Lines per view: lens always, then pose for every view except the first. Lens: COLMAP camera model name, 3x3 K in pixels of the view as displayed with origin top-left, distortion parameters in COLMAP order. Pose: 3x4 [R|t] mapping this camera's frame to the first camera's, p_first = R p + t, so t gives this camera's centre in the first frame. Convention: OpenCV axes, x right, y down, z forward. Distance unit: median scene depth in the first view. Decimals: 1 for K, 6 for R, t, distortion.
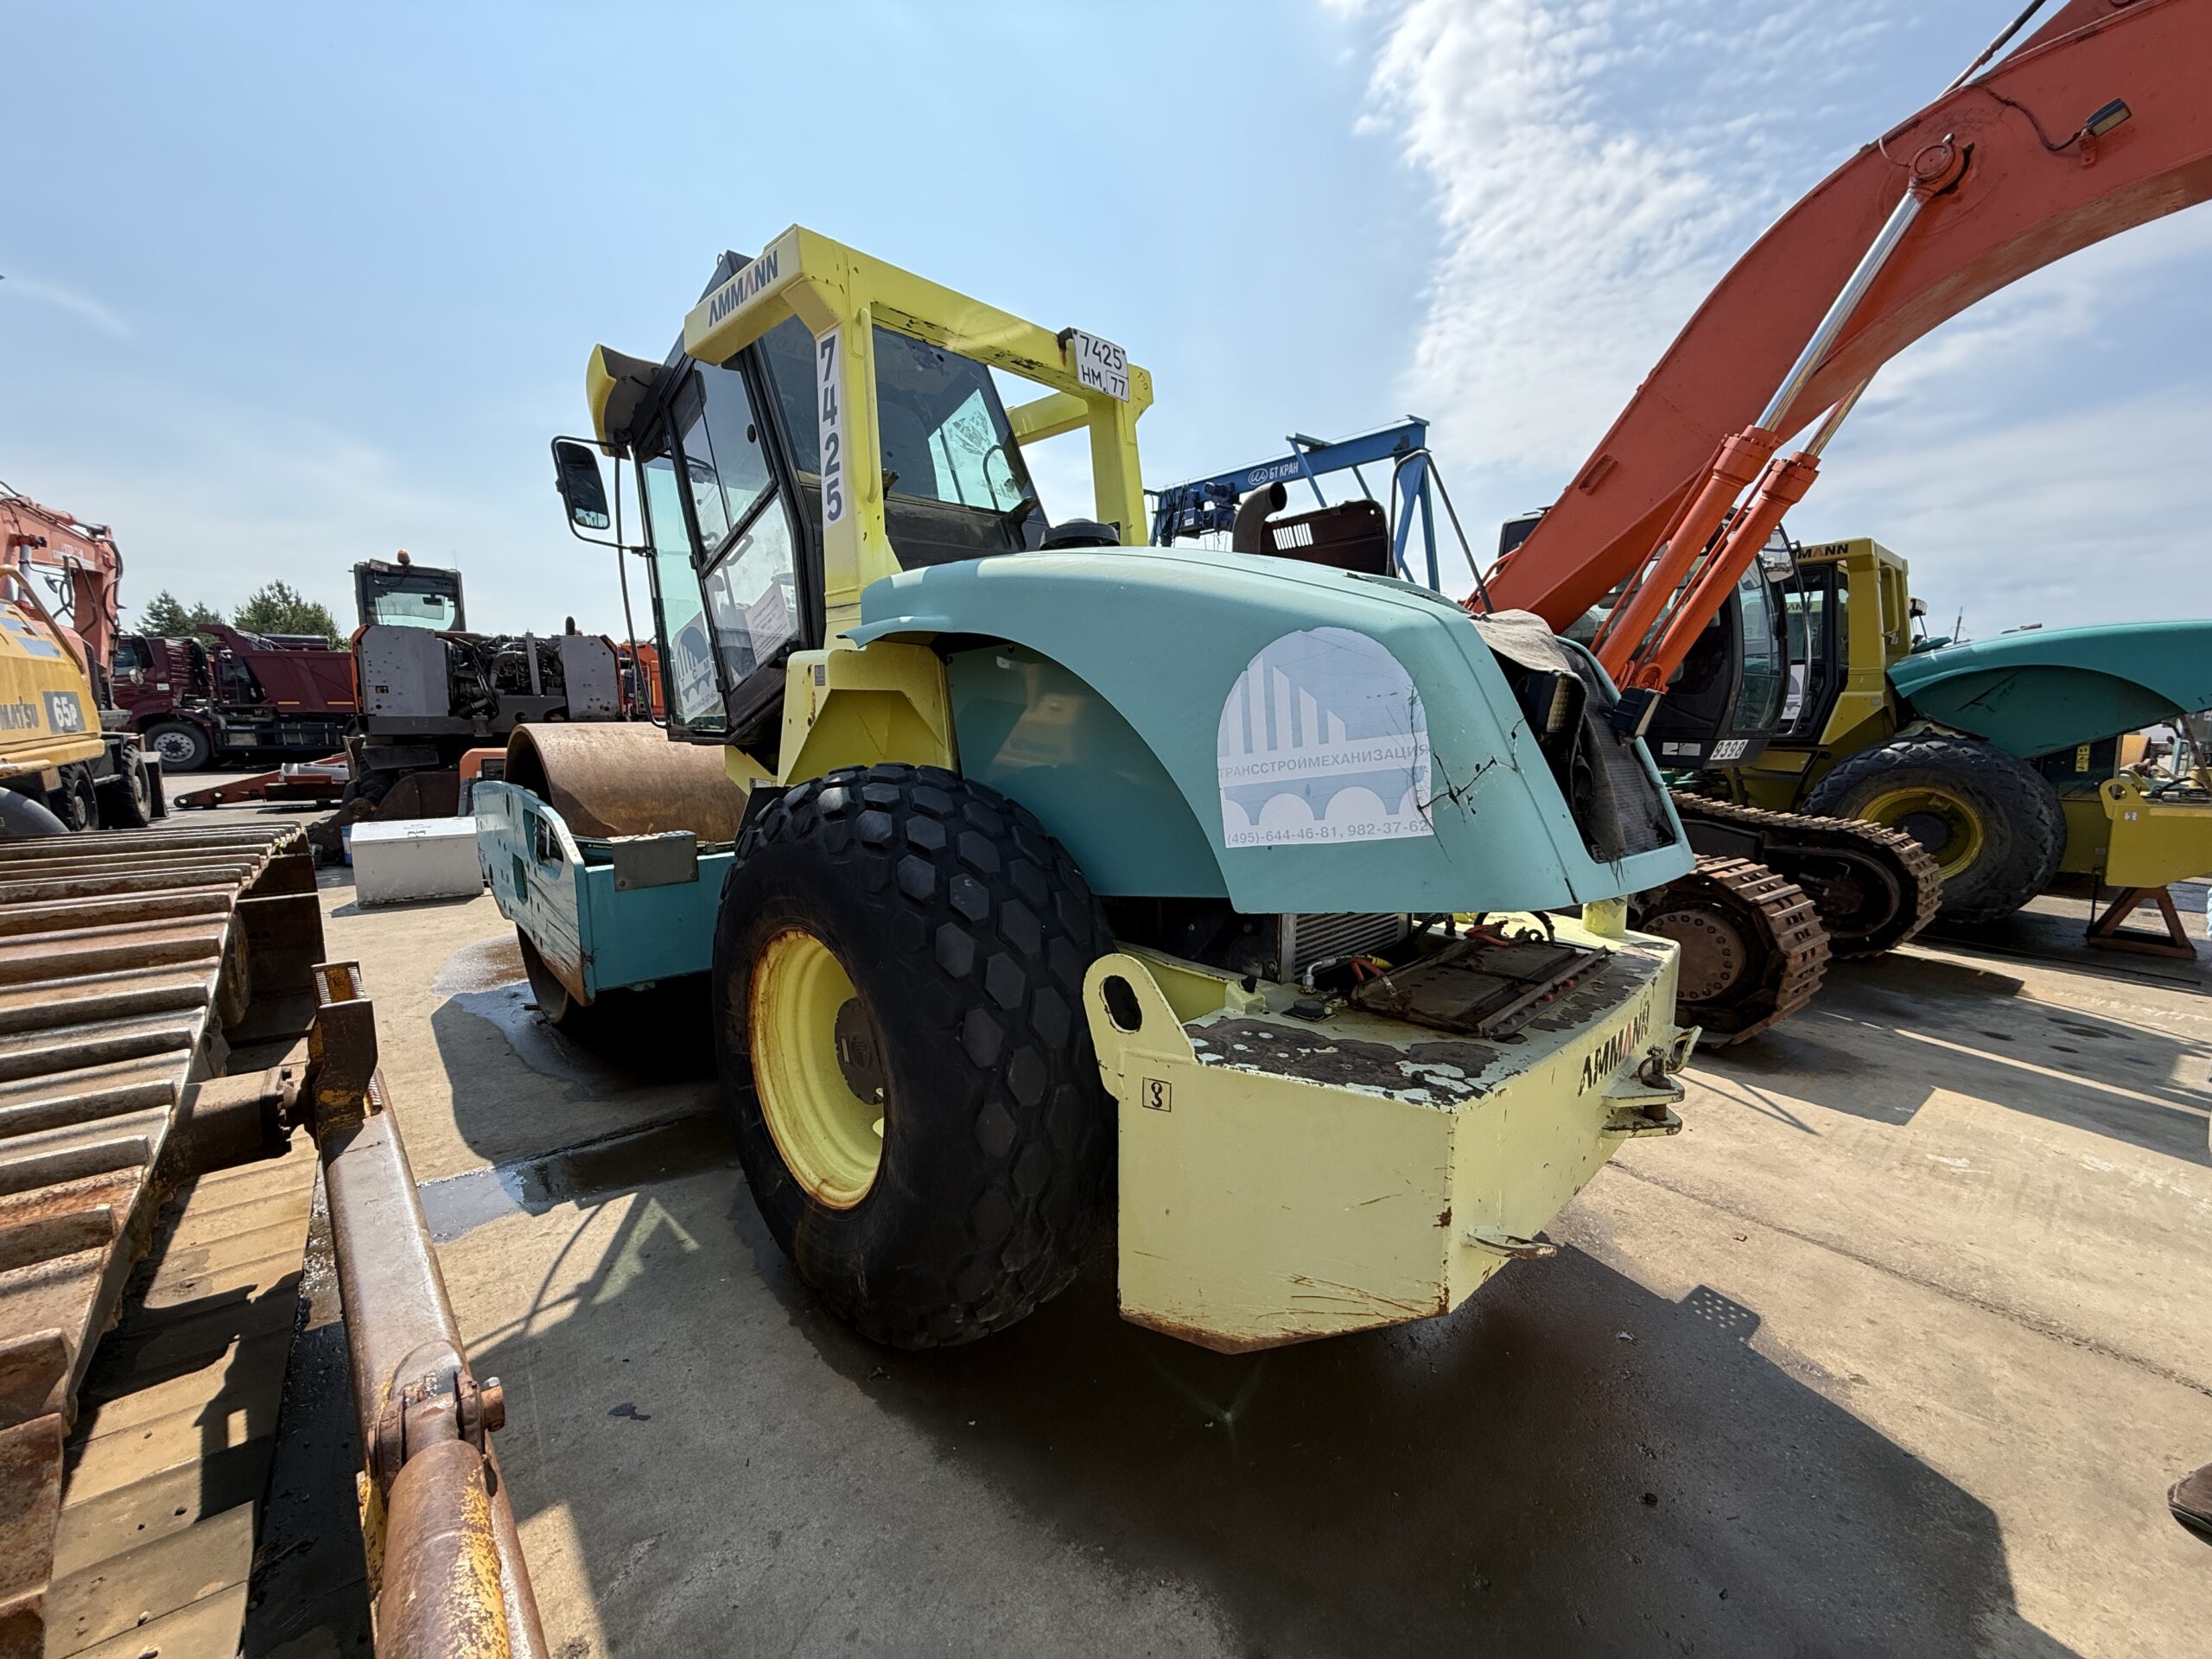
lens RADIAL K [[879.6, 0, 1096.4], [0, 879.6, 835.2], [0, 0, 1]] dist [-0.000668, 0.000080]
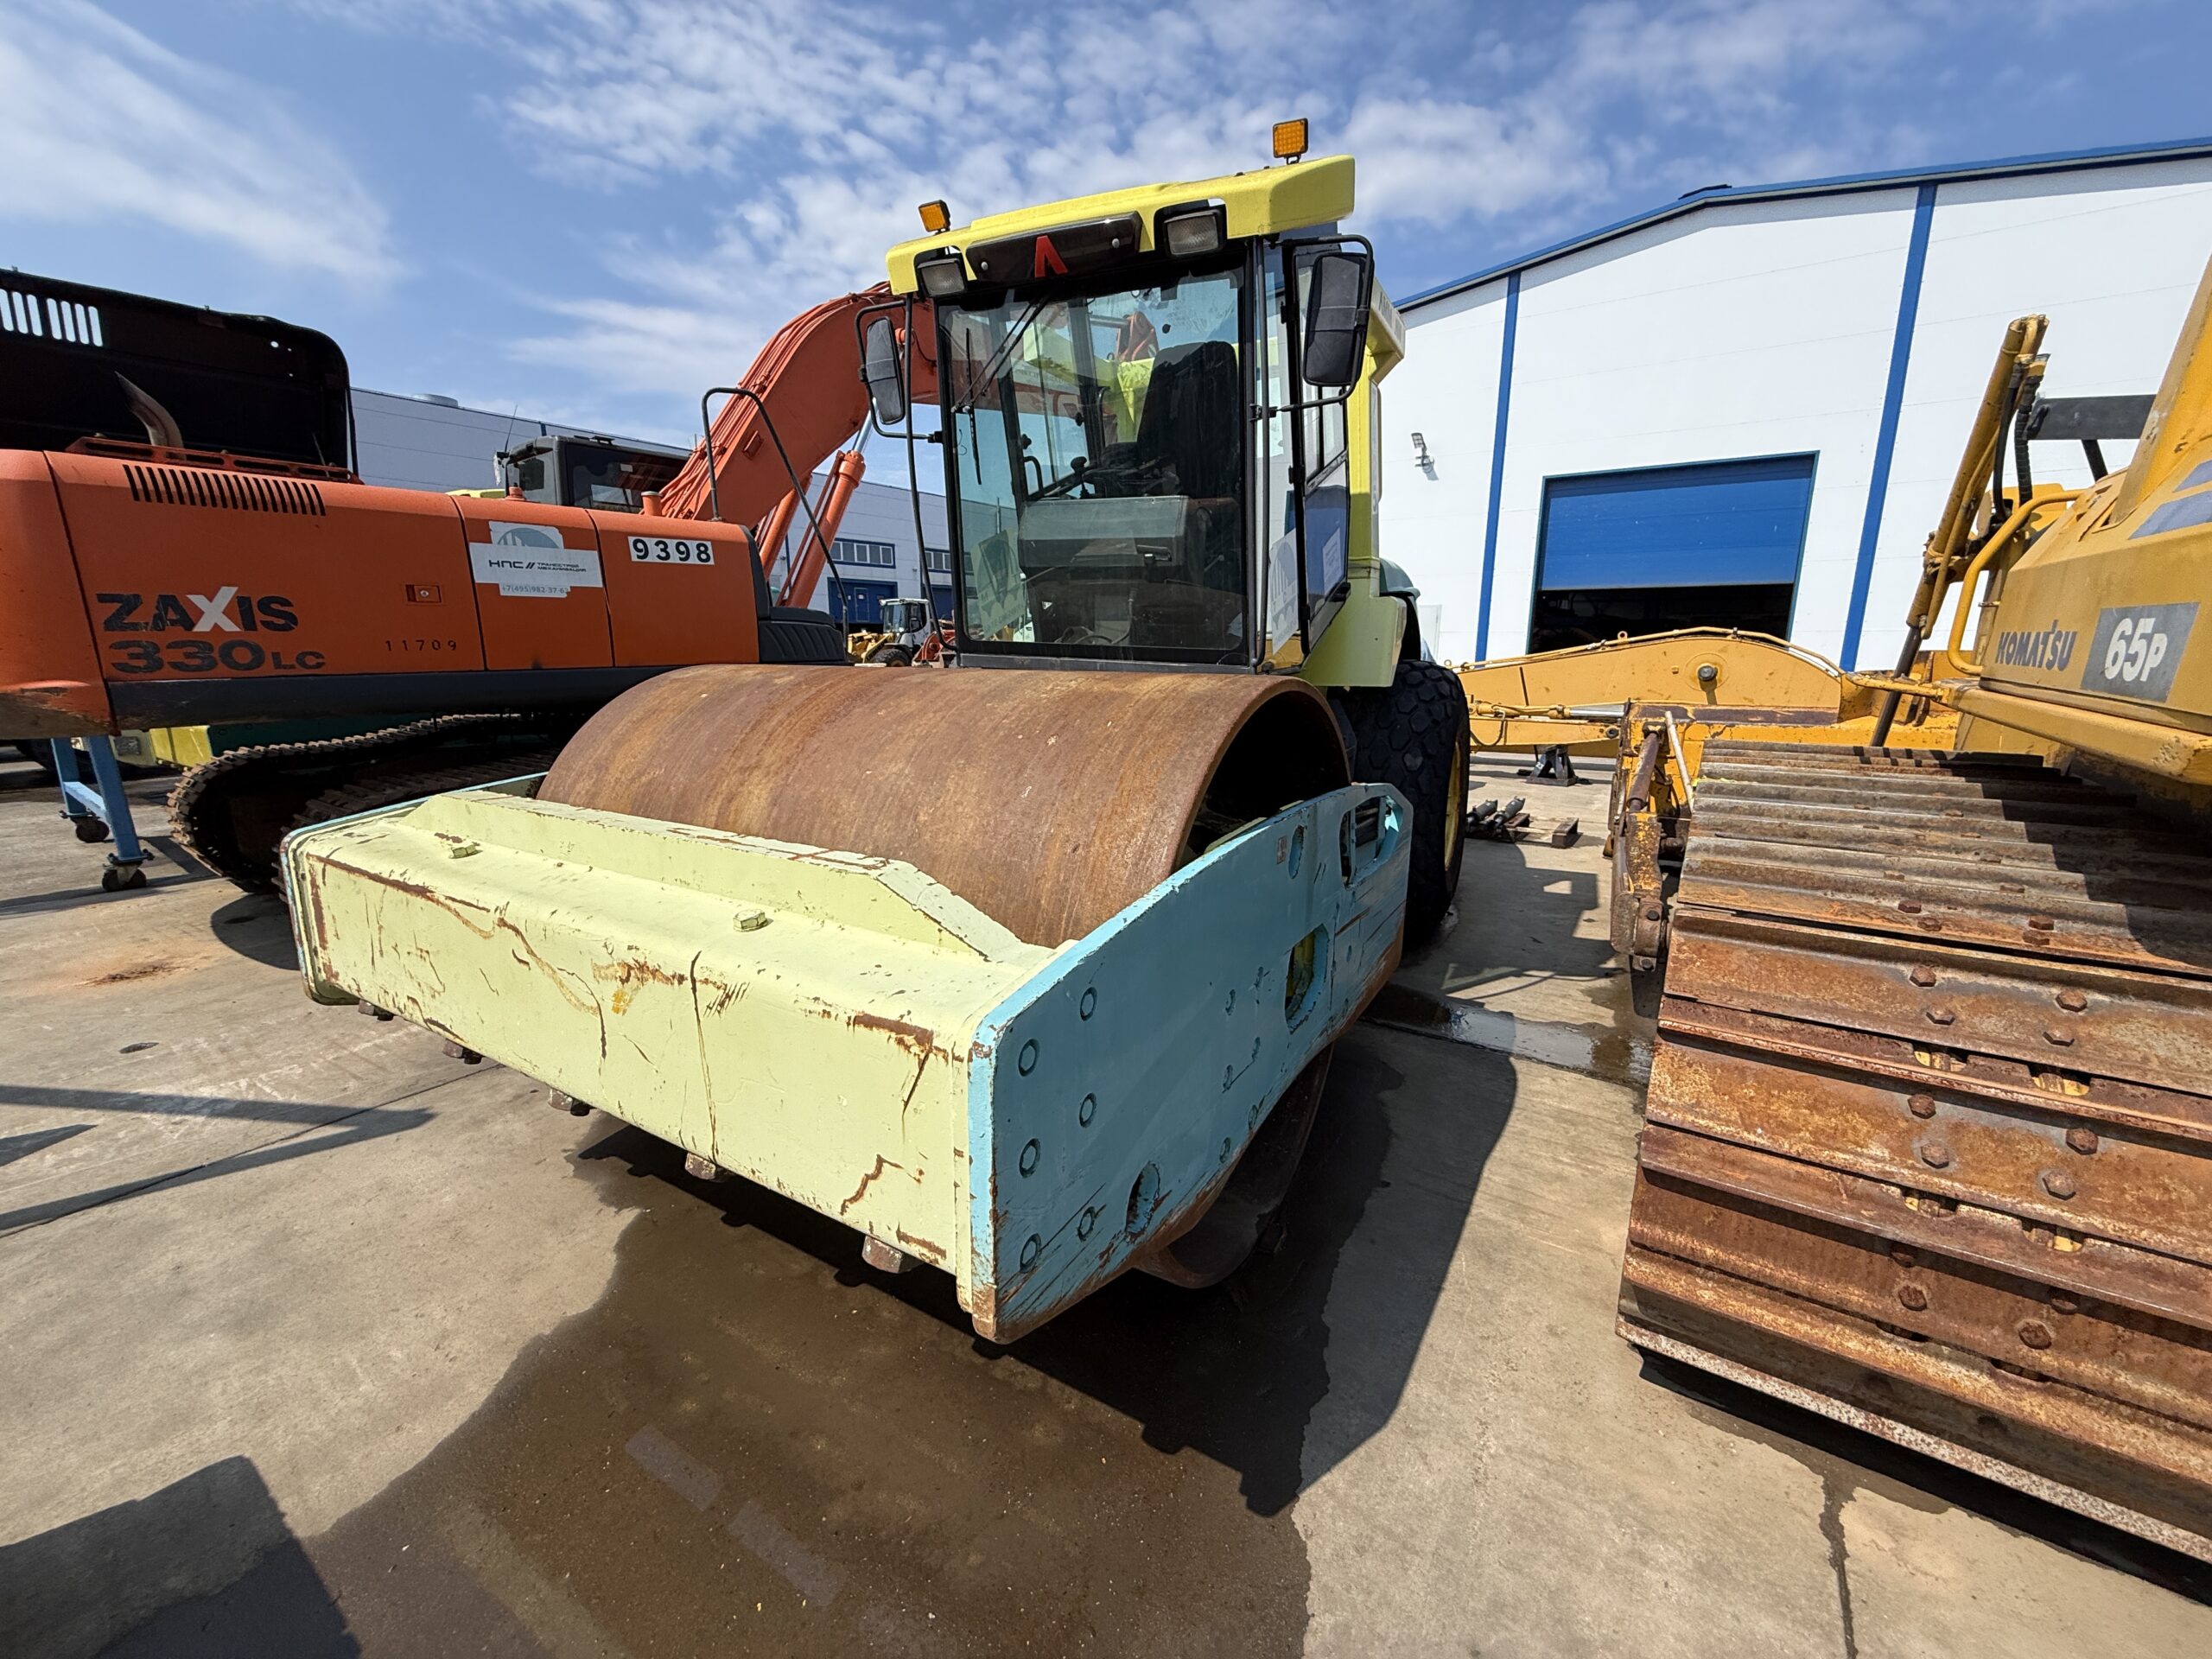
lens RADIAL K [[879.6, 0, 1098.9], [0, 879.6, 828.4], [0, 0, 1]] dist [-0.000668, 0.000080]
pose [[-0.285738, -0.209857, 0.935047, -1.781647], [0.144184, 0.955206, 0.258442, -0.302291], [-0.947399, 0.208665, -0.242681, 2.003157]]
